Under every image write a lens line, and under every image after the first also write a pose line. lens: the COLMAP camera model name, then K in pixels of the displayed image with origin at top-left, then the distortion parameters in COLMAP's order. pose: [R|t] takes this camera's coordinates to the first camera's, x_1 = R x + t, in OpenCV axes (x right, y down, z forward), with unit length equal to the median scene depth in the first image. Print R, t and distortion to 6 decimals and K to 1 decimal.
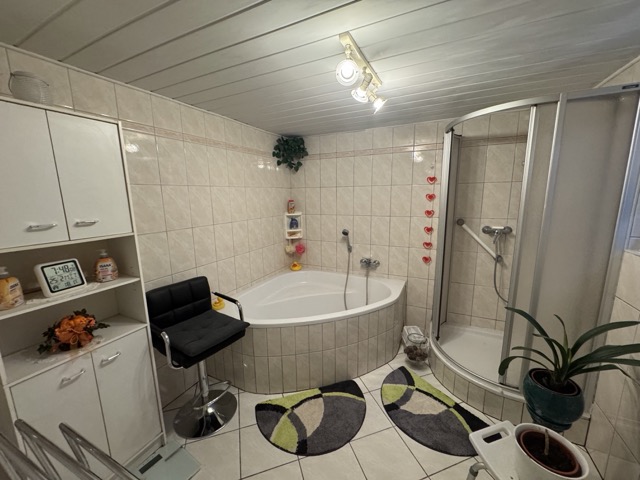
lens RADIAL K [[257.0, 0, 320.8], [0, 257.0, 239.6], [0, 0, 1]] dist [0.001081, -0.000078]
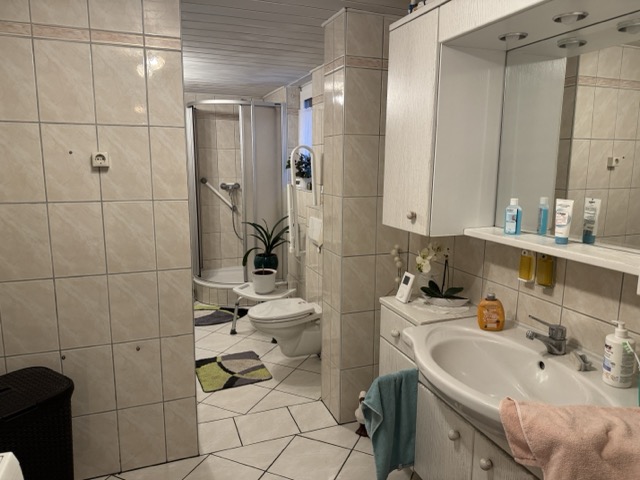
lens RADIAL K [[450.5, 0, 324.2], [0, 450.5, 238.7], [0, 0, 1]] dist [0.059930, -0.081038]
pose [[0.682034, -0.098544, 0.724651, -0.642564], [0.113099, 0.993172, 0.028612, 0.208077], [-0.722522, 0.062443, 0.688522, -0.857516]]
